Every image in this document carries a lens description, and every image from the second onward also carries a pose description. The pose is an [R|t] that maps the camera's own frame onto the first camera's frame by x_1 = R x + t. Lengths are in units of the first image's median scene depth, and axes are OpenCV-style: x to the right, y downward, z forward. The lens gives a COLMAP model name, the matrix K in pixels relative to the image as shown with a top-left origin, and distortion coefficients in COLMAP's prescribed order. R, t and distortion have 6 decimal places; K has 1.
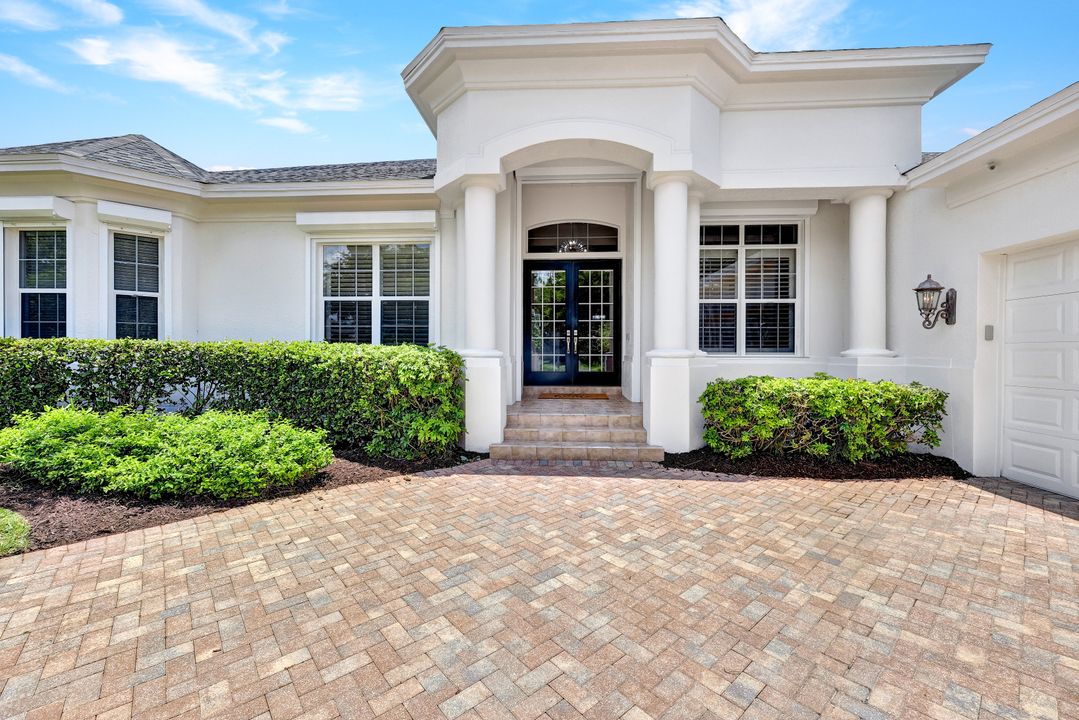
lens RADIAL K [[435.7, 0, 542.0], [0, 435.7, 356.0], [0, 0, 1]] dist [-0.001777, 0.000085]
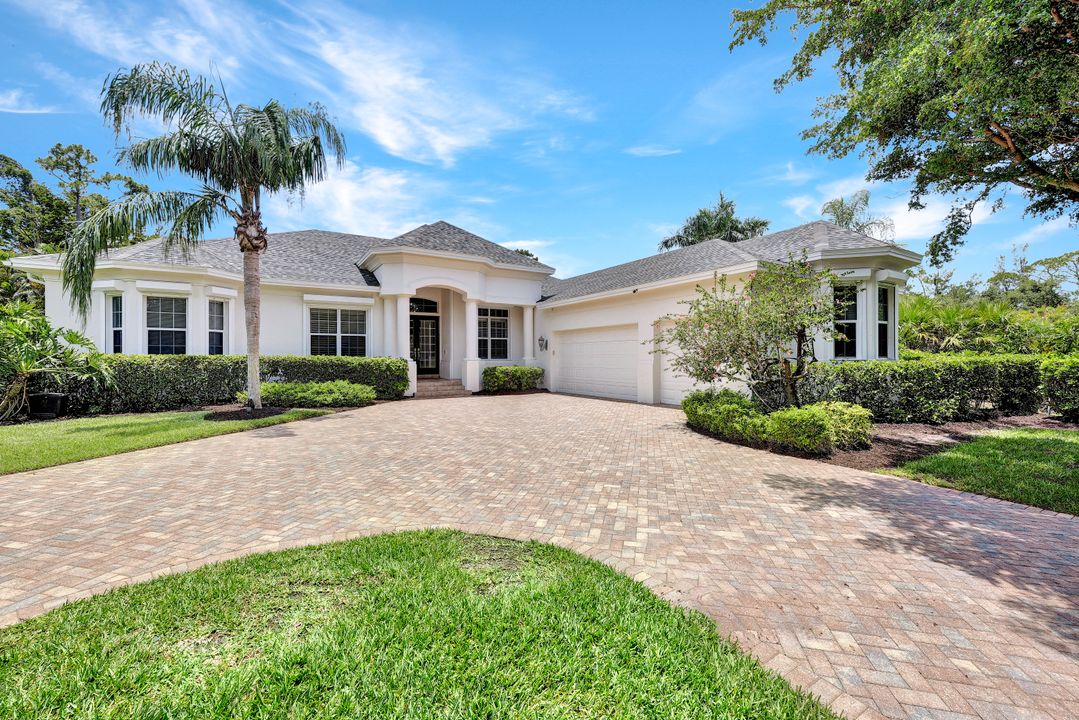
lens RADIAL K [[435.7, 0, 542.0], [0, 435.7, 356.0], [0, 0, 1]] dist [-0.001777, 0.000085]
pose [[0.815665, -0.005507, 0.578499, -0.927149], [0.011712, 0.999907, -0.006995, 0.000059], [-0.578406, 0.012481, 0.815653, -1.522590]]
